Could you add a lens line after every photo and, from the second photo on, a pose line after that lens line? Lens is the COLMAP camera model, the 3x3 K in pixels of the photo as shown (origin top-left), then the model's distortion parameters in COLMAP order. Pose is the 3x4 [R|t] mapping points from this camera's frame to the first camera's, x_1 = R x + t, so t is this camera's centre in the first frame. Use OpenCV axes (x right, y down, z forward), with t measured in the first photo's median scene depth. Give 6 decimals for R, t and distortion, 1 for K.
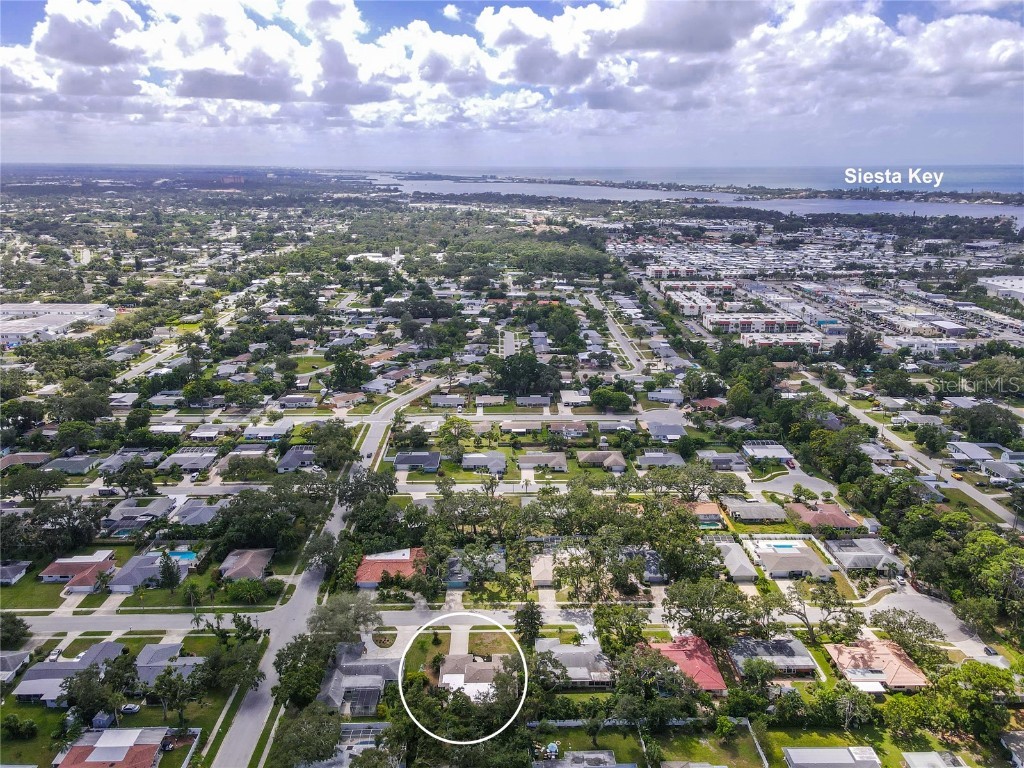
lens RADIAL K [[741.0, 0, 497.9], [0, 741.0, 384.8], [0, 0, 1]] dist [0.027357, 0.002953]
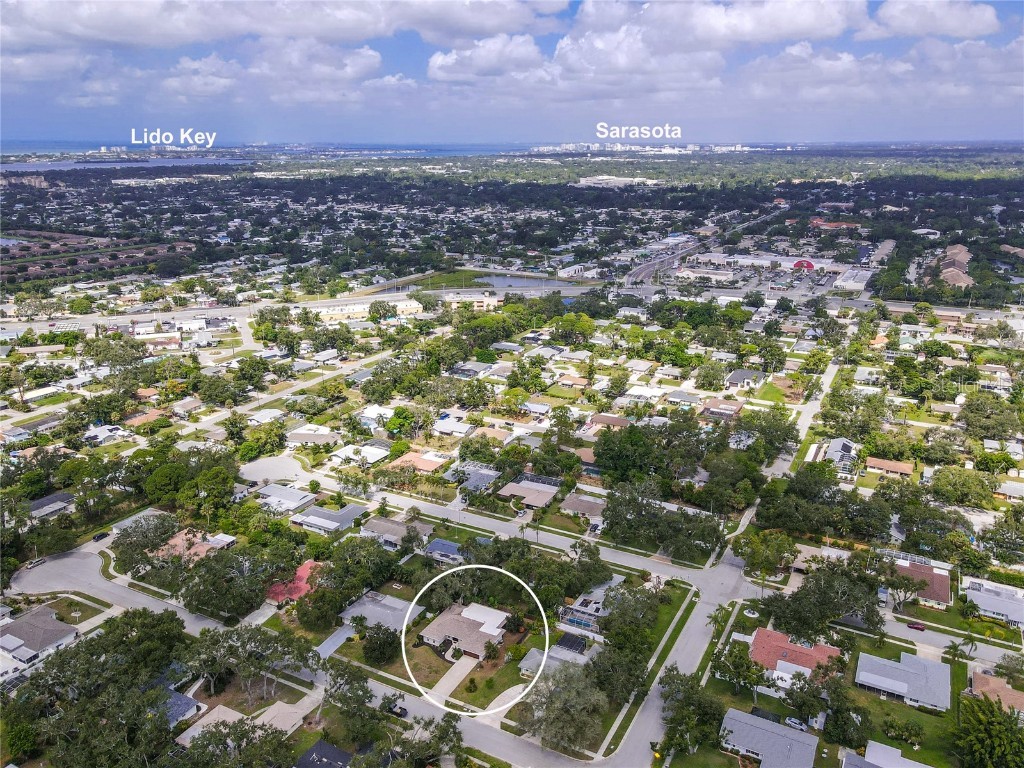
lens RADIAL K [[829.7, 0, 516.3], [0, 829.7, 382.4], [0, 0, 1]] dist [0.012505, 0.002460]
pose [[-0.866783, -0.136677, 0.479590, -0.290165], [0.154006, 0.841335, 0.518110, -0.238578], [-0.474309, 0.522949, -0.708206, 0.791465]]
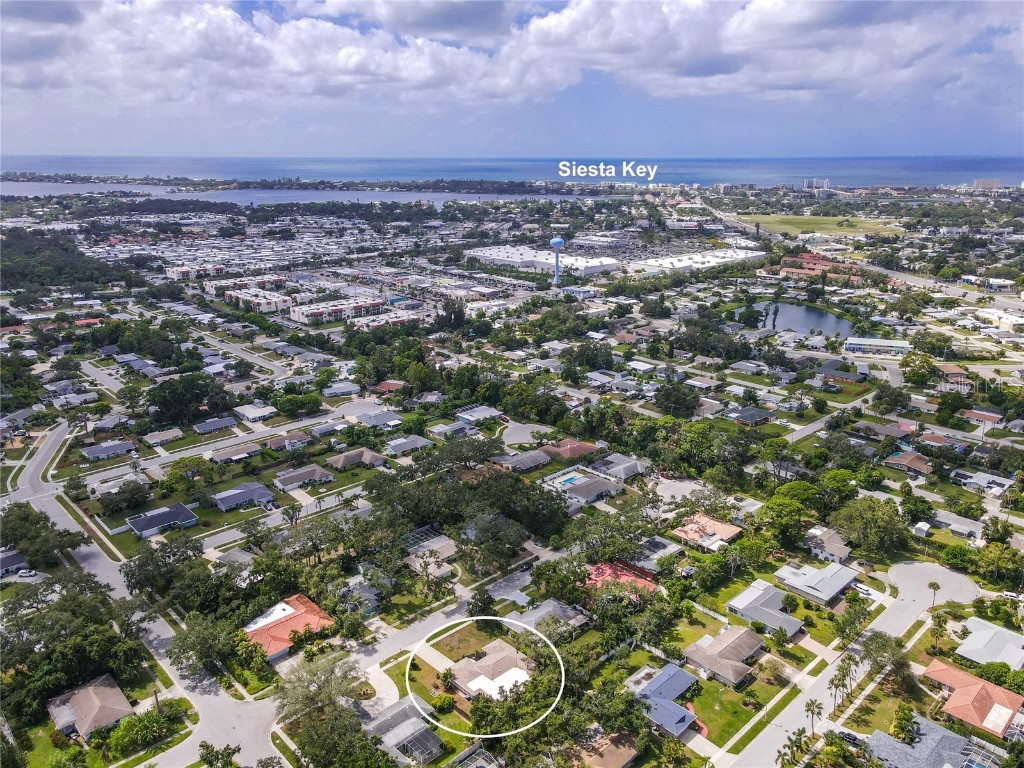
lens RADIAL K [[755.9, 0, 512.0], [0, 755.9, 384.0], [0, 0, 1]] dist [0.020308, 0.005726]
pose [[0.736582, -0.200251, 0.646024, -0.290343], [0.196517, 0.977322, 0.078880, -0.030368], [-0.647169, 0.068853, 0.759230, 0.087759]]
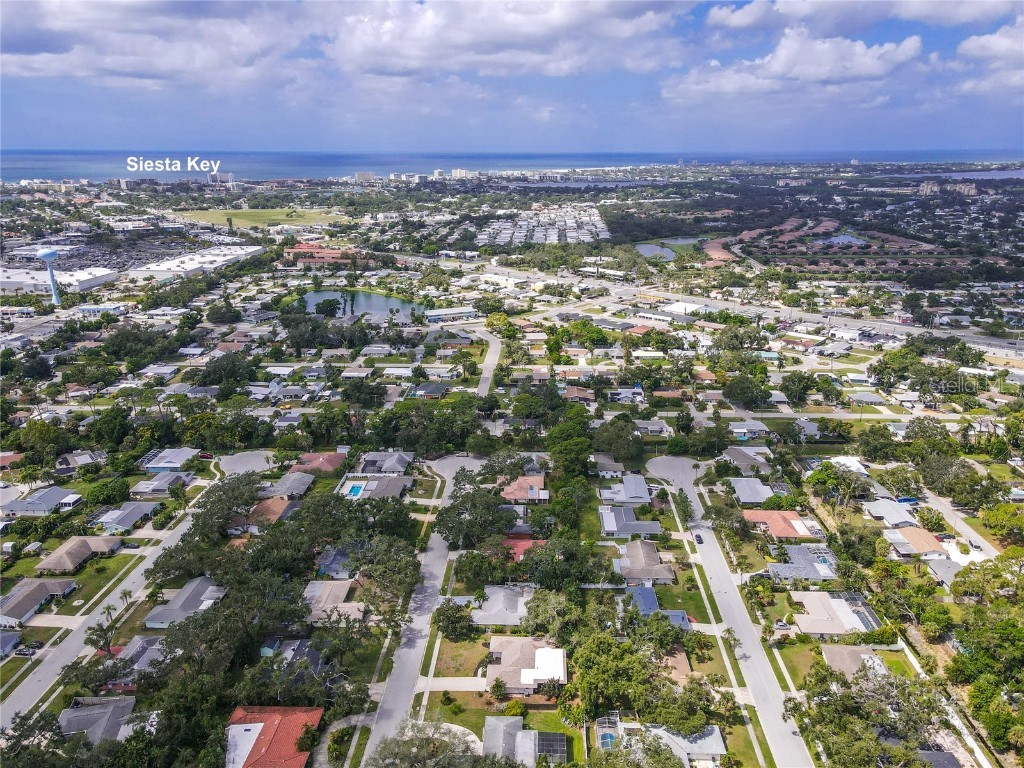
lens RADIAL K [[755.9, 0, 512.0], [0, 755.9, 384.0], [0, 0, 1]] dist [0.020308, 0.005726]
pose [[0.061745, -0.303761, 0.950745, -0.439897], [0.290482, 0.916797, 0.274050, -0.119684], [-0.954886, 0.259253, 0.144845, 0.375843]]
